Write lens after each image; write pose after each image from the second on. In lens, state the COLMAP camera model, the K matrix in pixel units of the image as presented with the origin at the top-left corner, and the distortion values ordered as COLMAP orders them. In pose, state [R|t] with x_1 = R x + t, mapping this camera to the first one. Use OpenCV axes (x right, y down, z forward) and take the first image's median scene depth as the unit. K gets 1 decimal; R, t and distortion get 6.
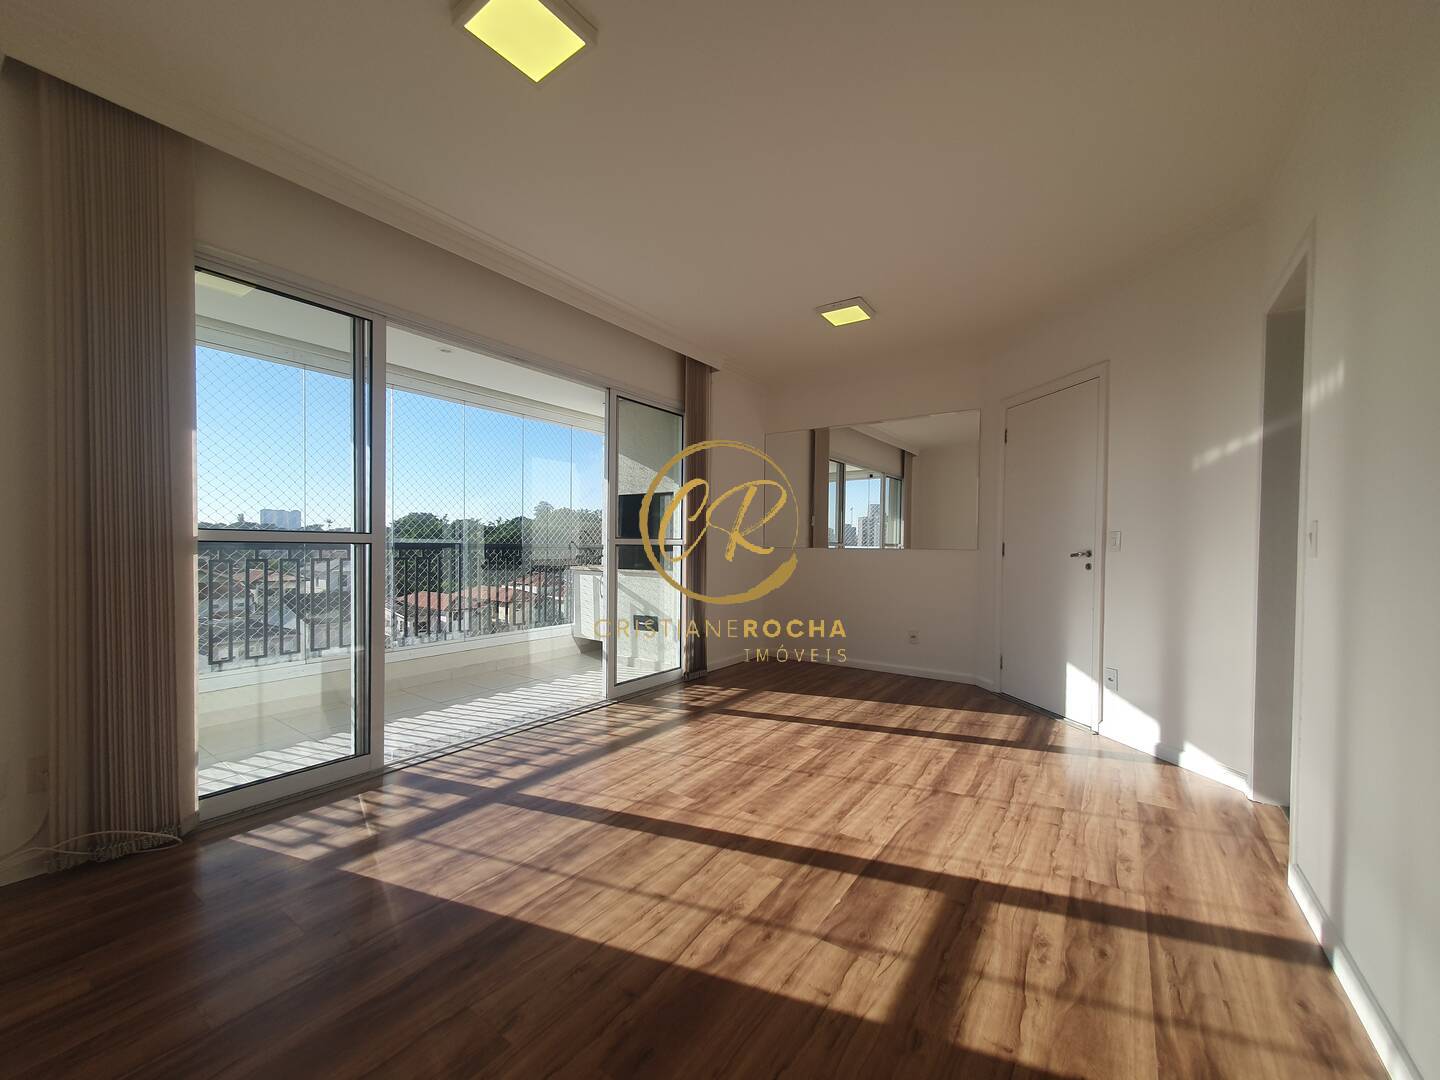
lens RADIAL K [[583.4, 0, 724.7], [0, 583.4, 555.4], [0, 0, 1]] dist [0.000180, 0.000044]
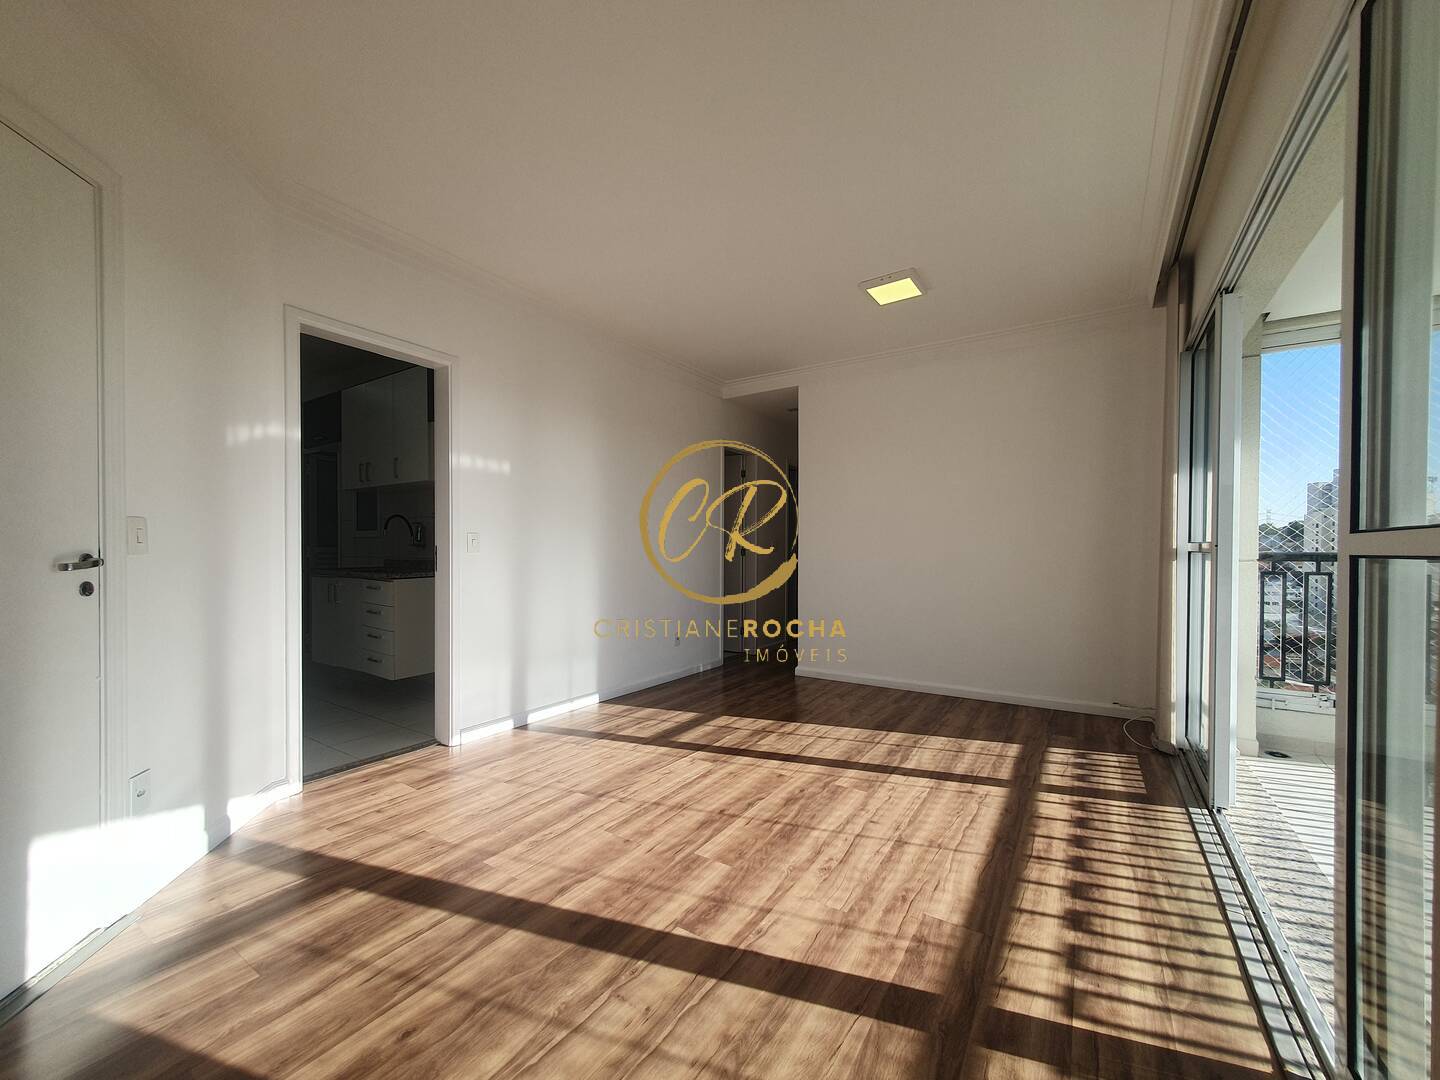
lens RADIAL K [[583.4, 0, 724.7], [0, 583.4, 555.4], [0, 0, 1]] dist [0.000180, 0.000044]
pose [[-0.999442, -0.010570, -0.031700, 0.178851], [-0.011472, 0.999531, 0.028404, -0.033850], [0.031385, 0.028752, -0.999094, 1.905110]]
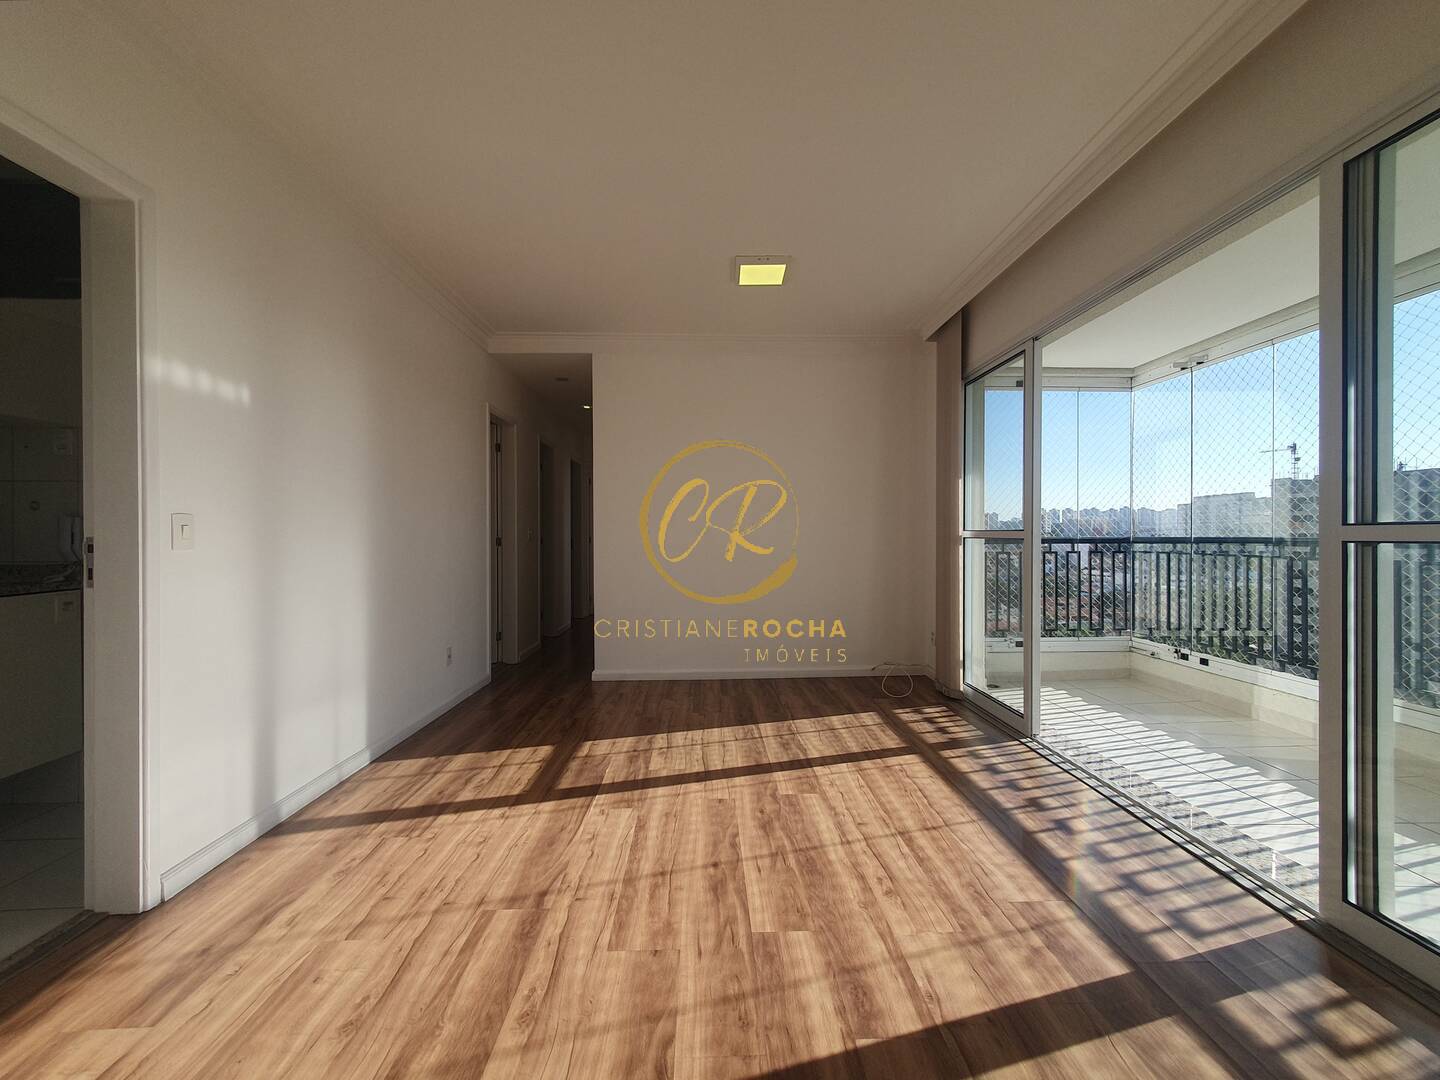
lens RADIAL K [[577.4, 0, 737.7], [0, 577.4, 539.6], [0, 0, 1]] dist [-0.015547, 0.000059]
pose [[-0.795268, -0.002172, -0.606254, 0.558769], [-0.015105, 0.999754, 0.016234, -0.028867], [0.606070, 0.022068, -0.795105, 1.592110]]
